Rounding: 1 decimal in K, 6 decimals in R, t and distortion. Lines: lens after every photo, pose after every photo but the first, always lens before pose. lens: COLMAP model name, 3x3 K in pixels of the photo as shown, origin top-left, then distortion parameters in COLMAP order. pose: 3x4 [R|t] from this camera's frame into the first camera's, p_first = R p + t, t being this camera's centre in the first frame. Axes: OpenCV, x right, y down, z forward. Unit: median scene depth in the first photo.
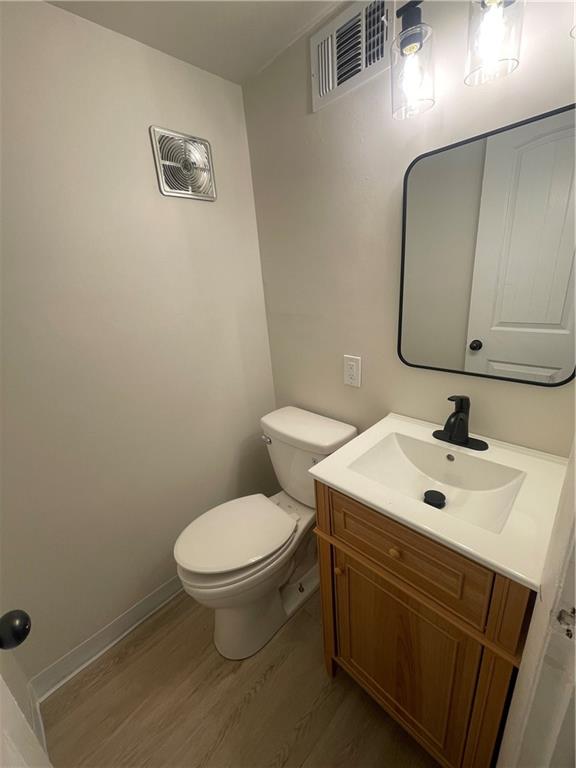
lens RADIAL K [[307.7, 0, 289.0], [0, 307.7, 381.0], [0, 0, 1]] dist [-0.000113, -0.000972]
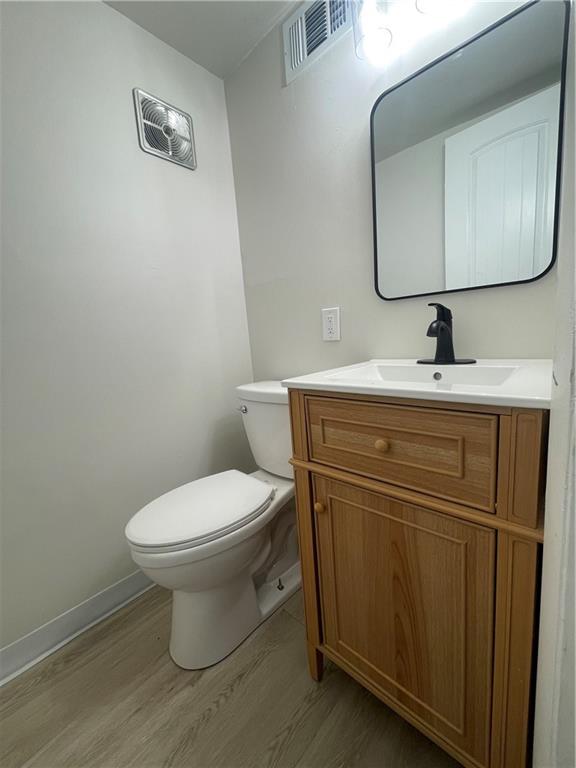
lens RADIAL K [[307.7, 0, 289.0], [0, 307.7, 383.3], [0, 0, 1]] dist [-0.000113, -0.000972]
pose [[0.999016, -0.001917, 0.044306, 0.036051], [0.009583, 0.984792, -0.173472, 0.363568], [-0.043300, 0.173726, 0.983842, 0.102053]]
